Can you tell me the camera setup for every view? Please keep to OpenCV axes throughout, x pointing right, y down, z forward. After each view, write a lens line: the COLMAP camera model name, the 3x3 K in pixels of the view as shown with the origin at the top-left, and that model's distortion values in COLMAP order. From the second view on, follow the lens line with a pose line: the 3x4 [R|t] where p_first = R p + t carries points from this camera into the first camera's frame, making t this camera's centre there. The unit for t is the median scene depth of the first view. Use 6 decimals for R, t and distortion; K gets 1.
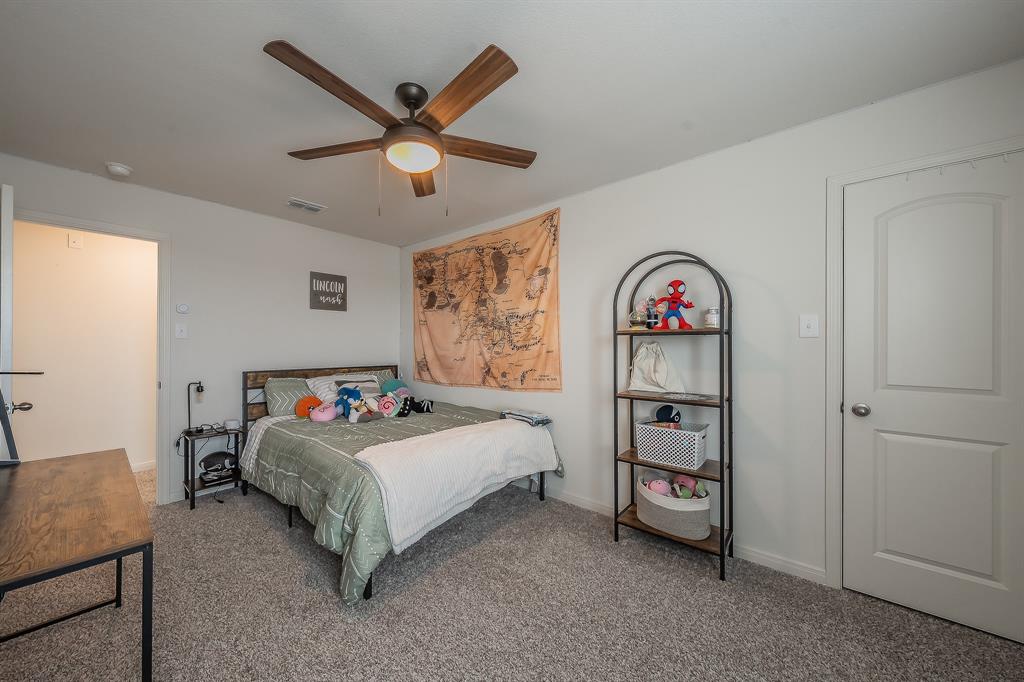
lens RADIAL K [[347.1, 0, 512.0], [0, 347.1, 341.0], [0, 0, 1]] dist [-0.000670, -0.000010]
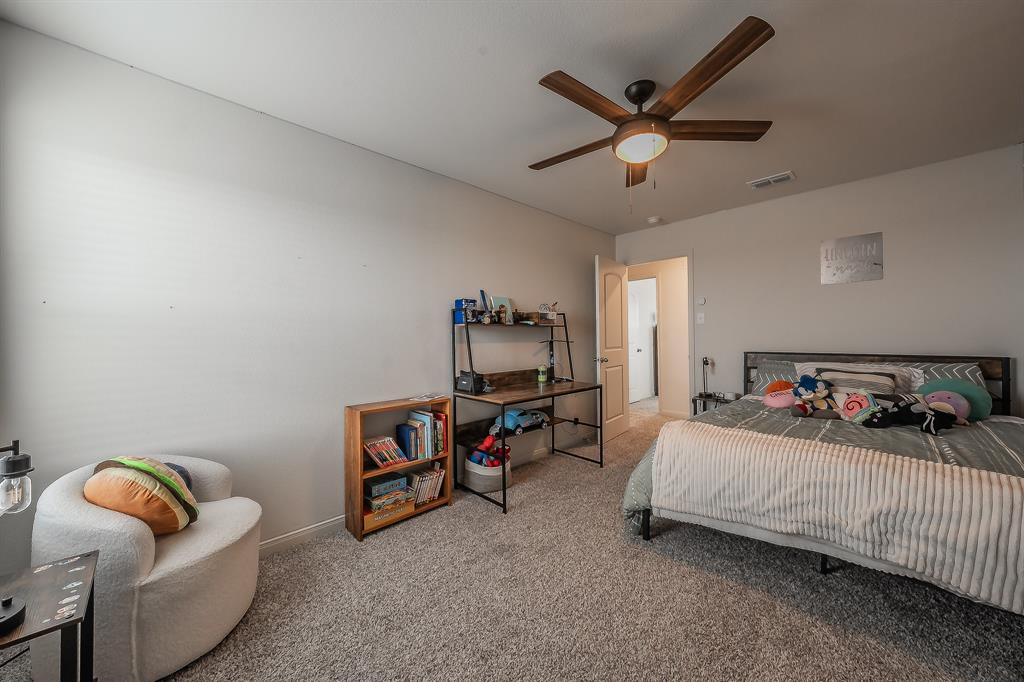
lens RADIAL K [[372.9, 0, 524.6], [0, 372.9, 336.9], [0, 0, 1]] dist [-0.000260, 0.000110]
pose [[-0.057462, 0.000830, -0.998347, 0.522993], [0.026848, 0.999639, -0.000714, 0.025918], [0.997987, -0.026844, -0.057464, 0.407959]]
